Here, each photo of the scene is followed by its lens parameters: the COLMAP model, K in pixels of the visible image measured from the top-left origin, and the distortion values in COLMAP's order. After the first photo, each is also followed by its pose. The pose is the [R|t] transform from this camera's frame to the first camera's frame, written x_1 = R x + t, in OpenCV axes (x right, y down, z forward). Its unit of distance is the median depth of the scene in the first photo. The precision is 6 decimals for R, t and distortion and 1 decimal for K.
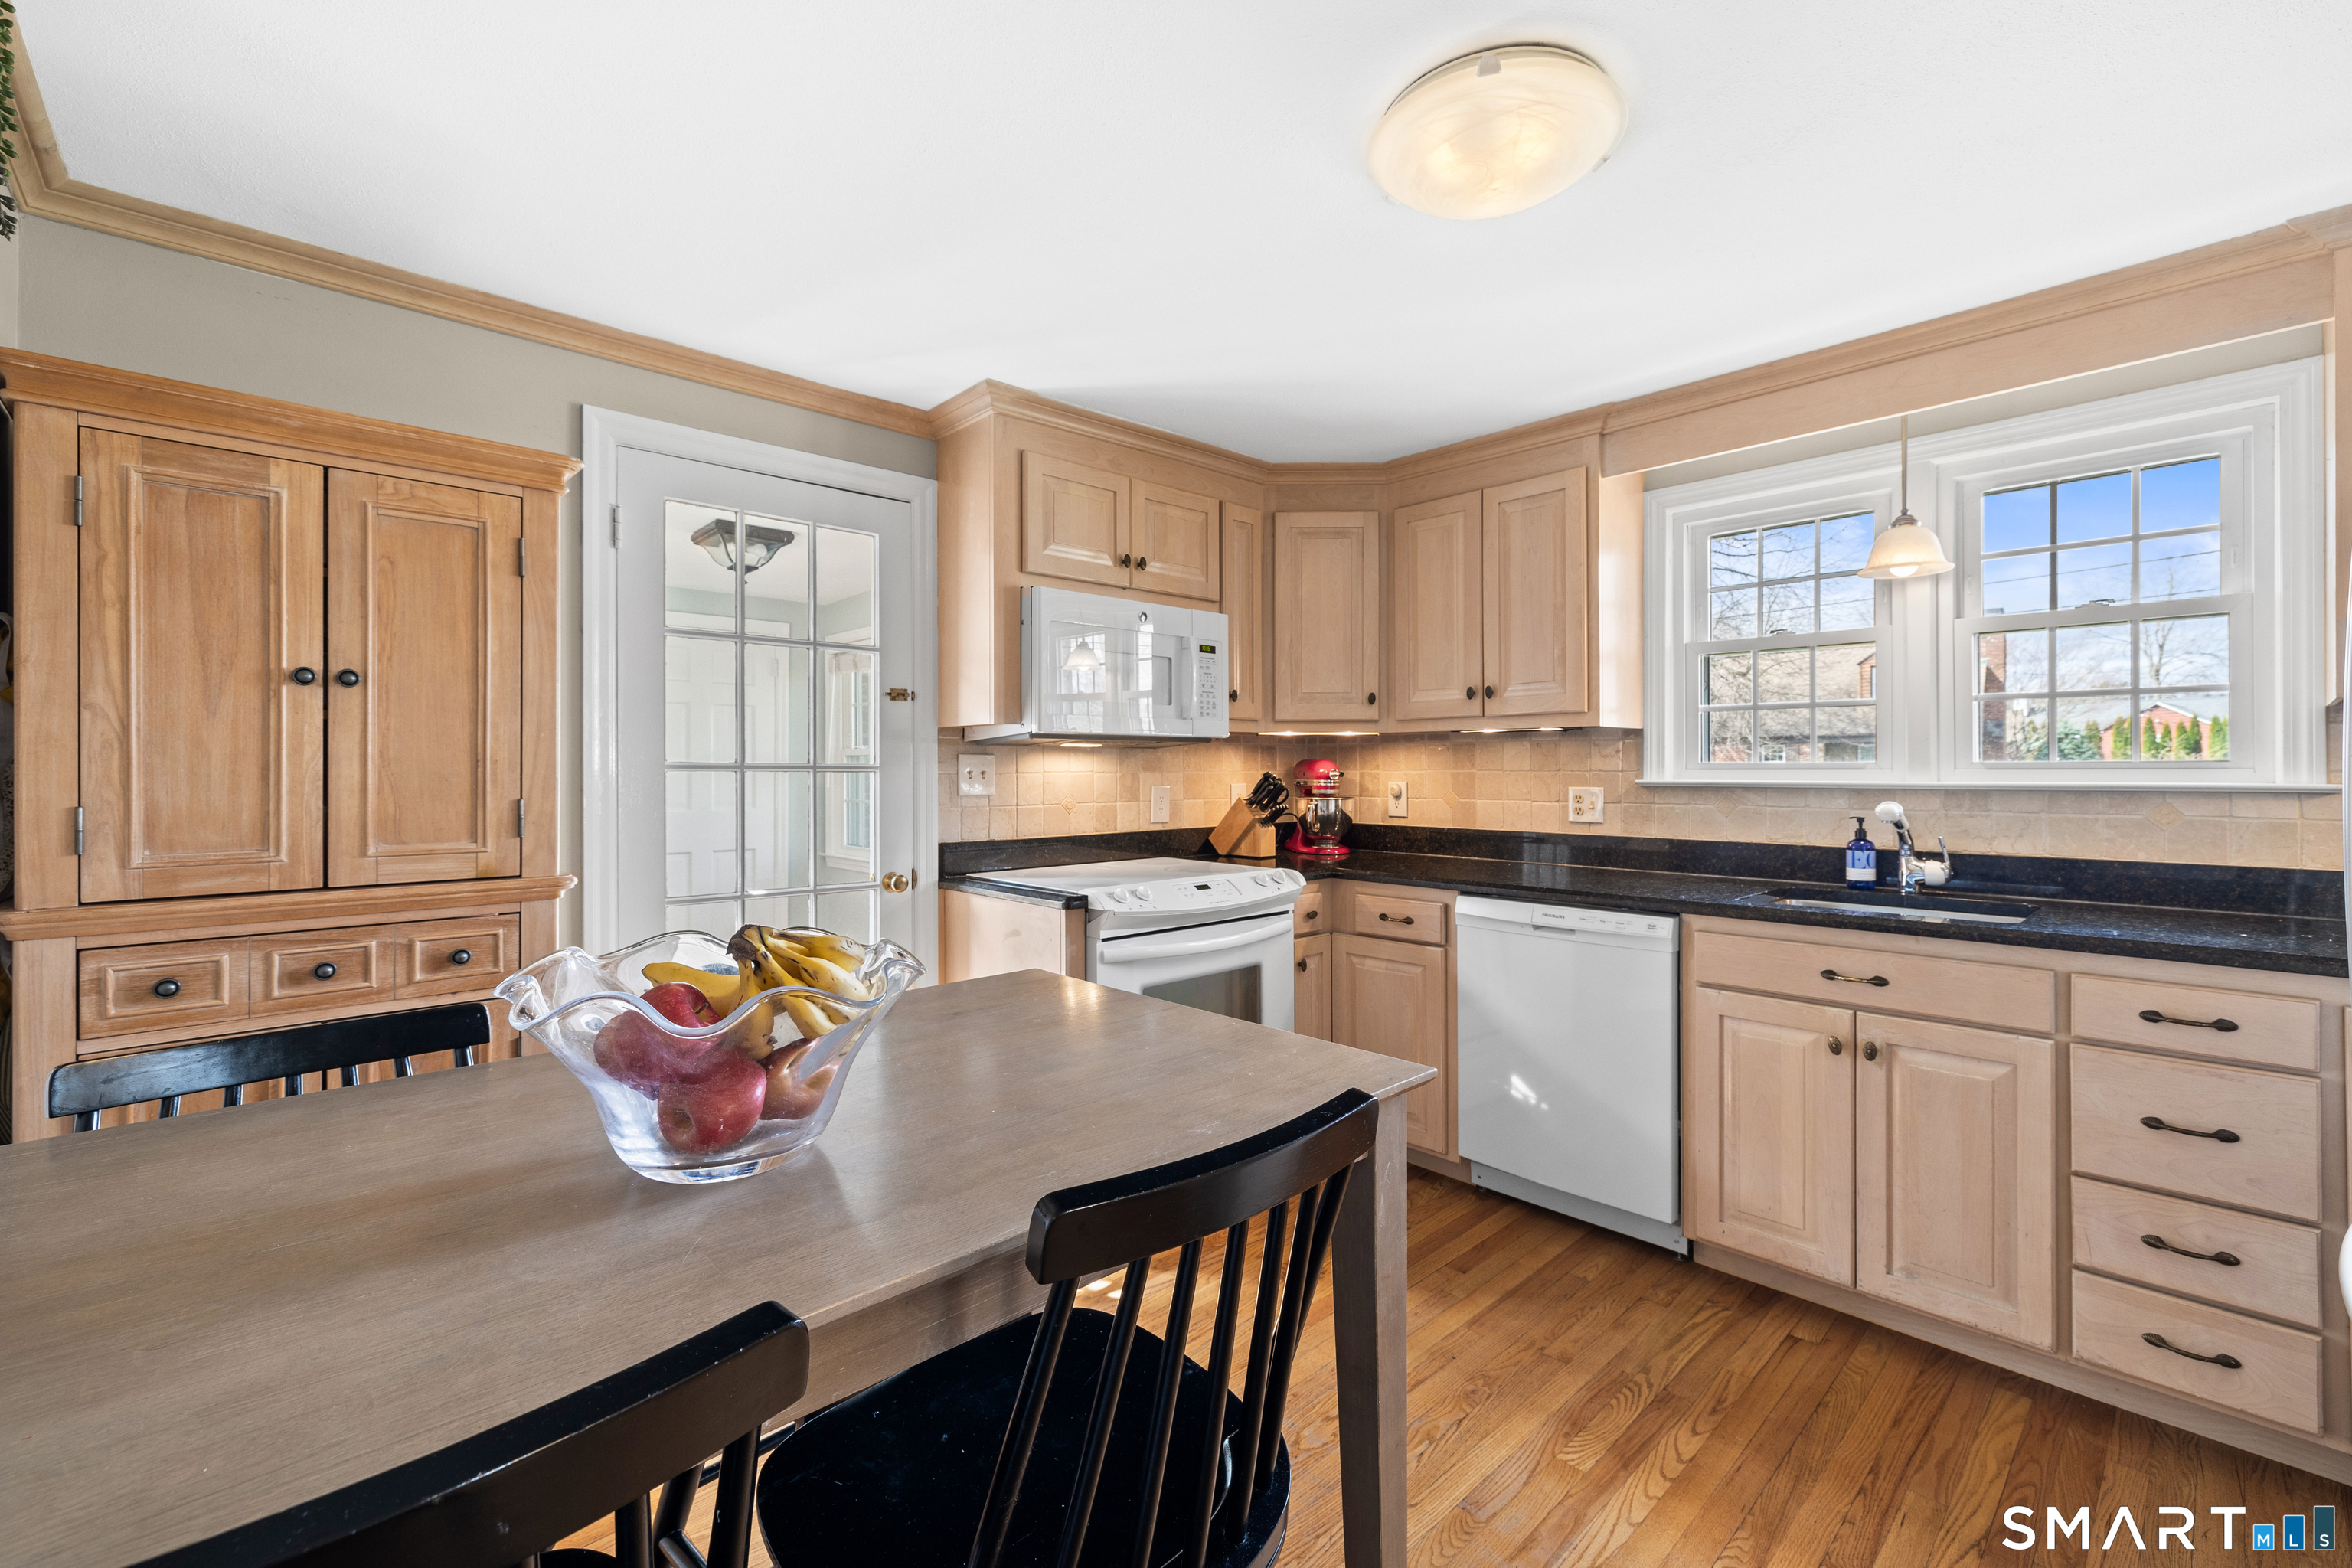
lens RADIAL K [[996.5, 0, 1171.7], [0, 996.5, 769.5], [0, 0, 1]] dist [0.001679, -0.001008]
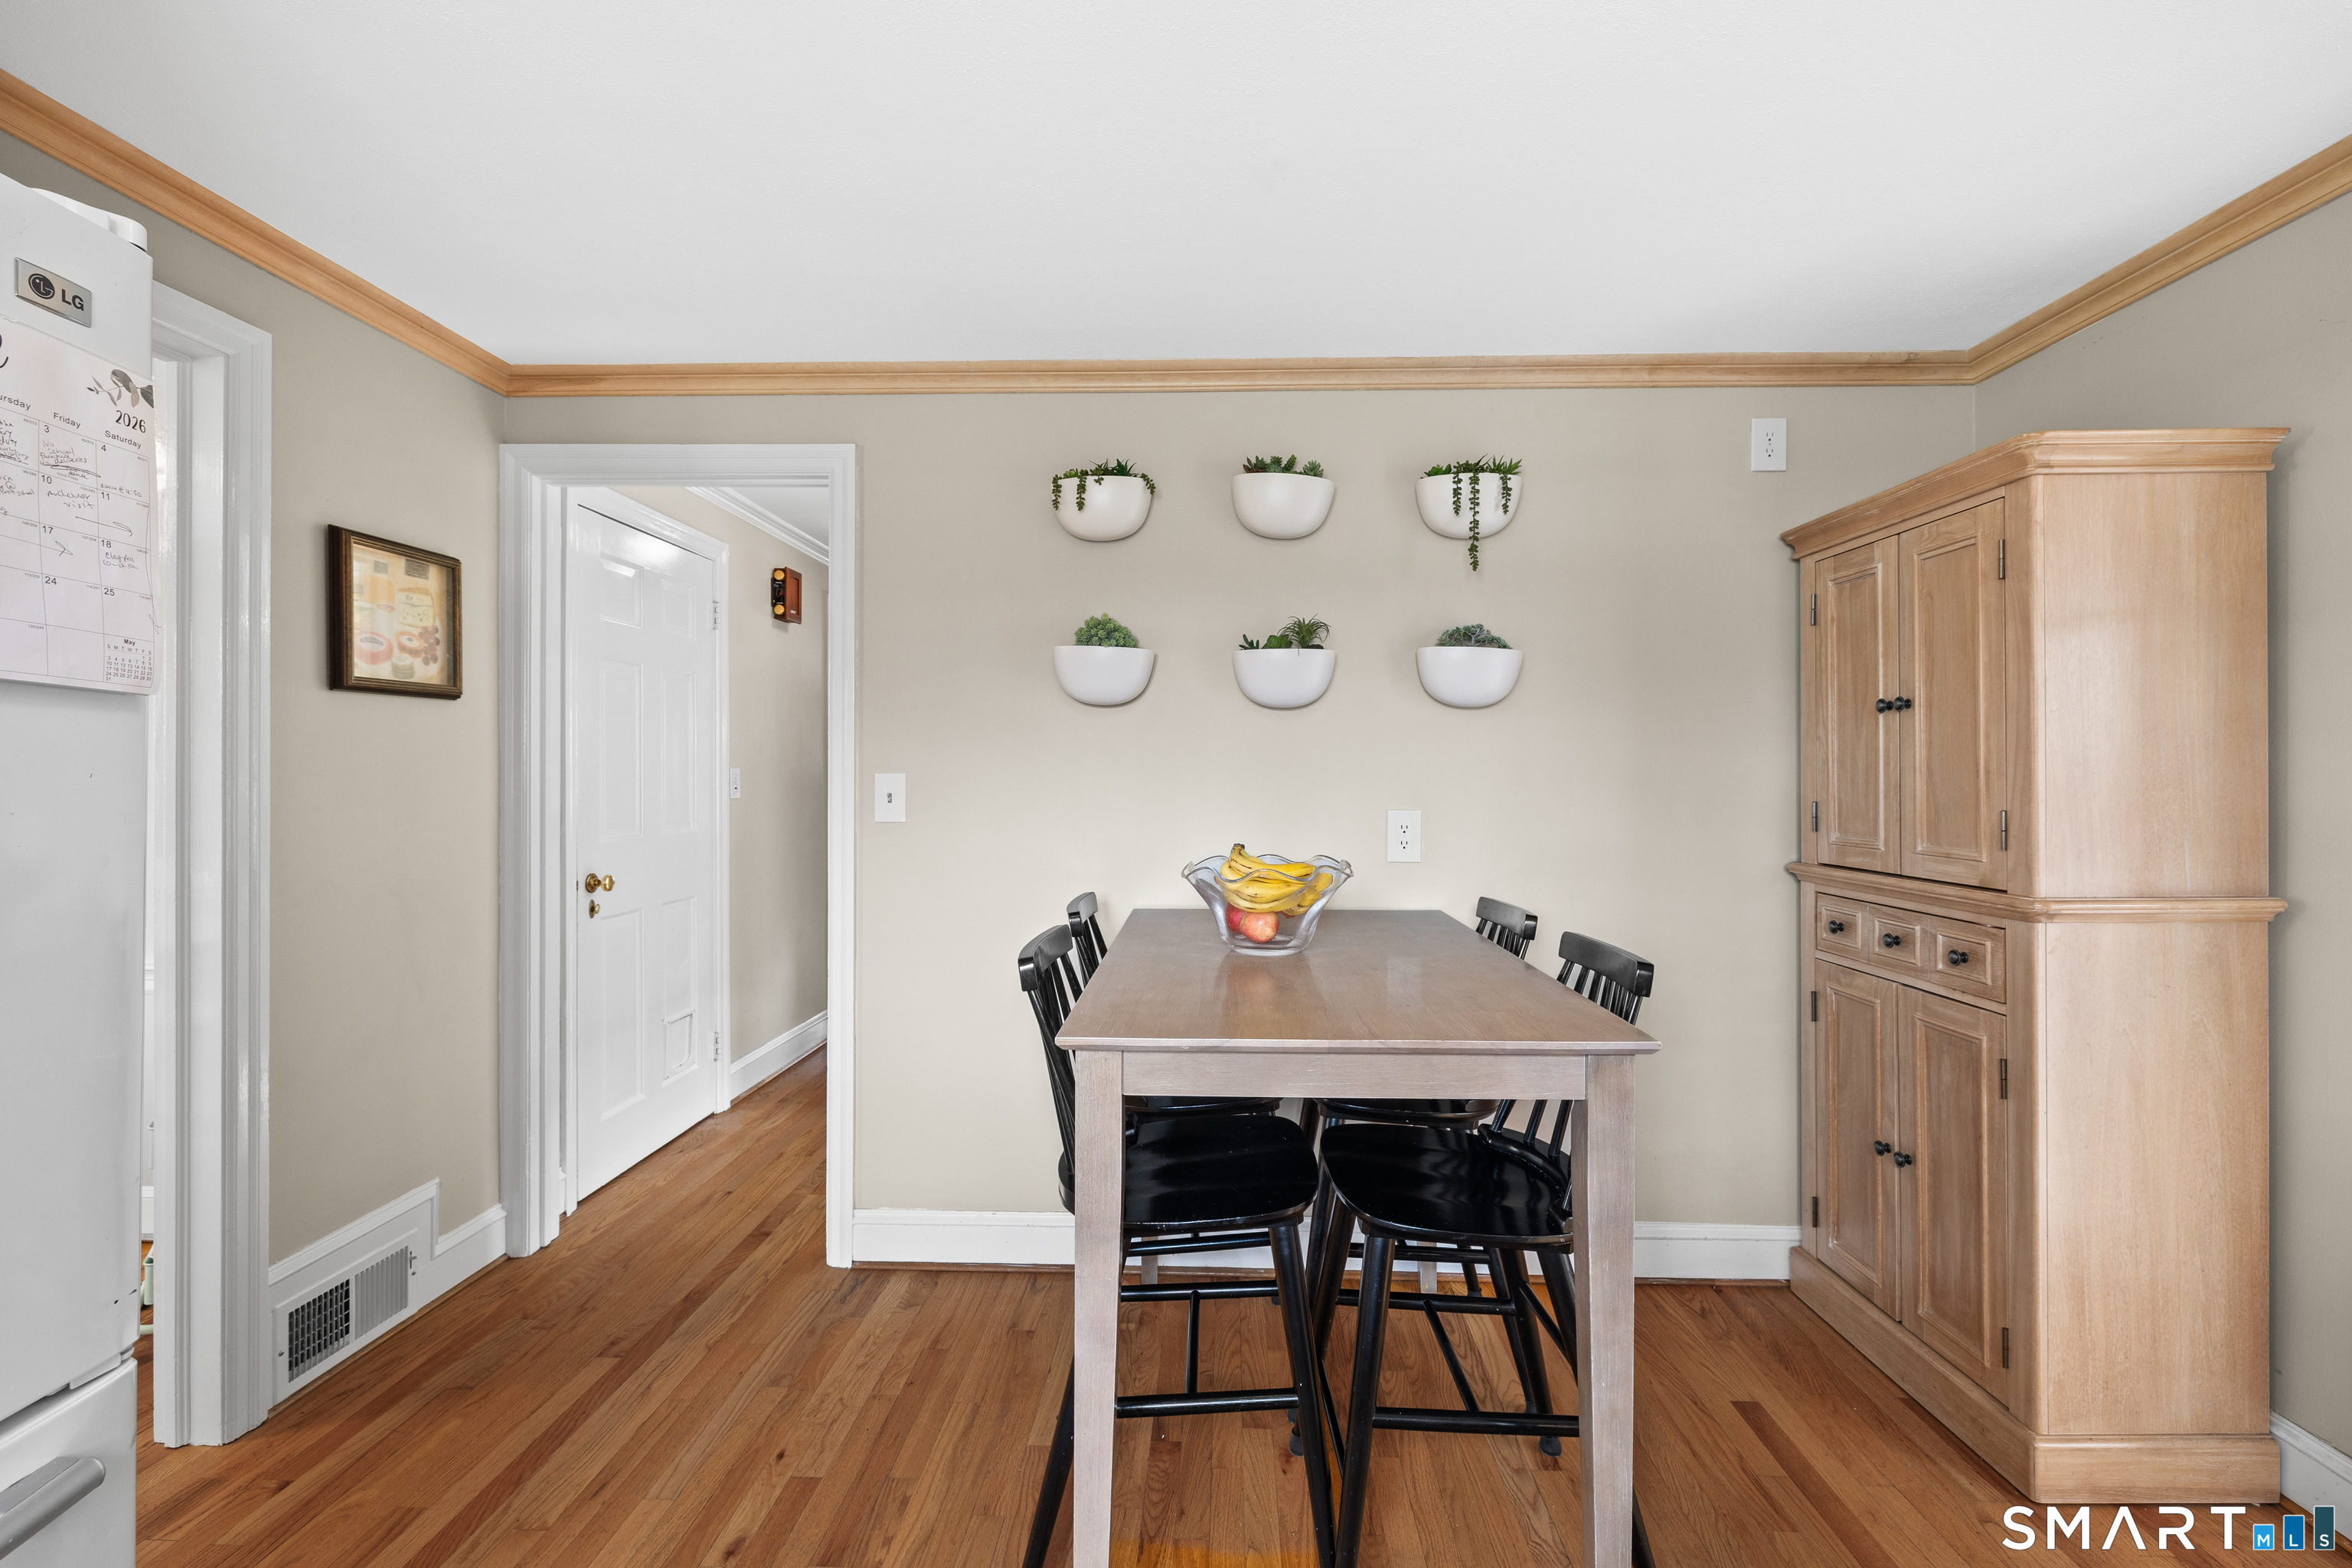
lens RADIAL K [[996.5, 0, 1190.6], [0, 996.5, 775.1], [0, 0, 1]] dist [0.001679, -0.001008]
pose [[-0.705071, -0.001118, -0.709136, 0.403769], [-0.004836, 0.999983, 0.003232, -0.002799], [0.709120, 0.005708, -0.705065, 0.781478]]
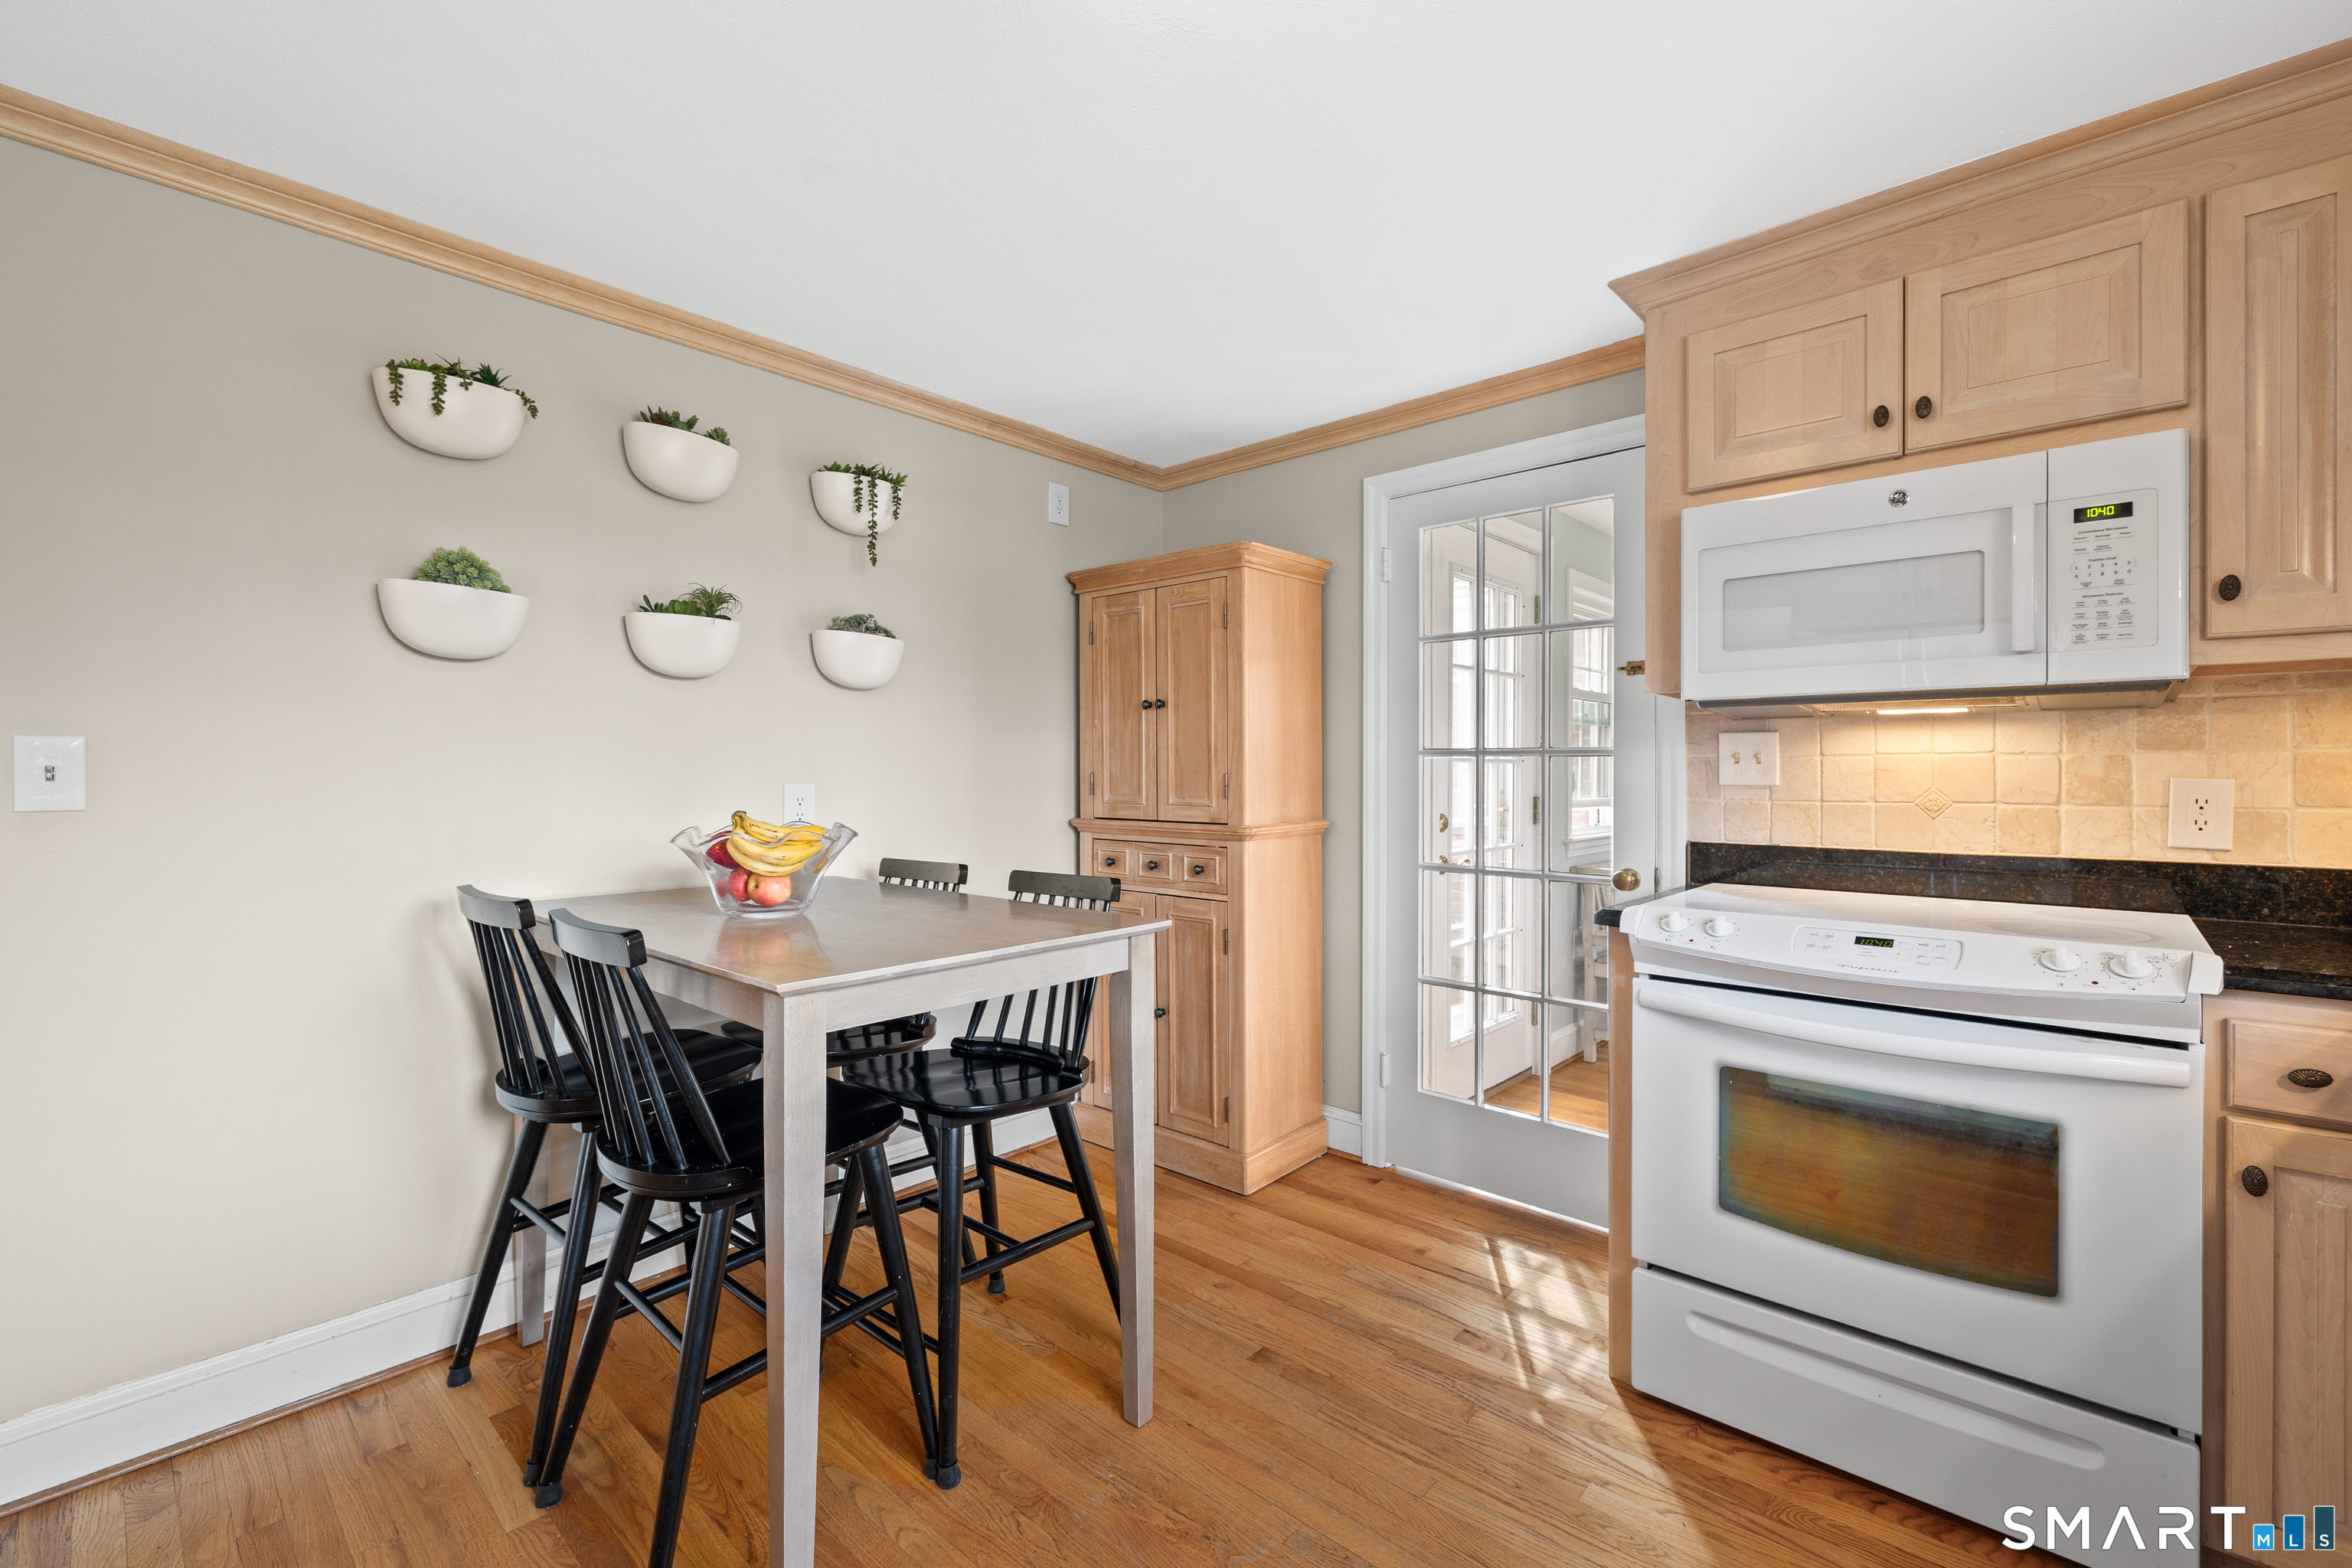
lens RADIAL K [[996.5, 0, 1197.3], [0, 996.5, 773.9], [0, 0, 1]] dist [0.001679, -0.001008]
pose [[0.093741, 0.001523, -0.995595, 0.603689], [-0.002766, 0.999995, 0.001269, 0.019888], [0.995593, 0.002635, 0.093745, 0.565827]]
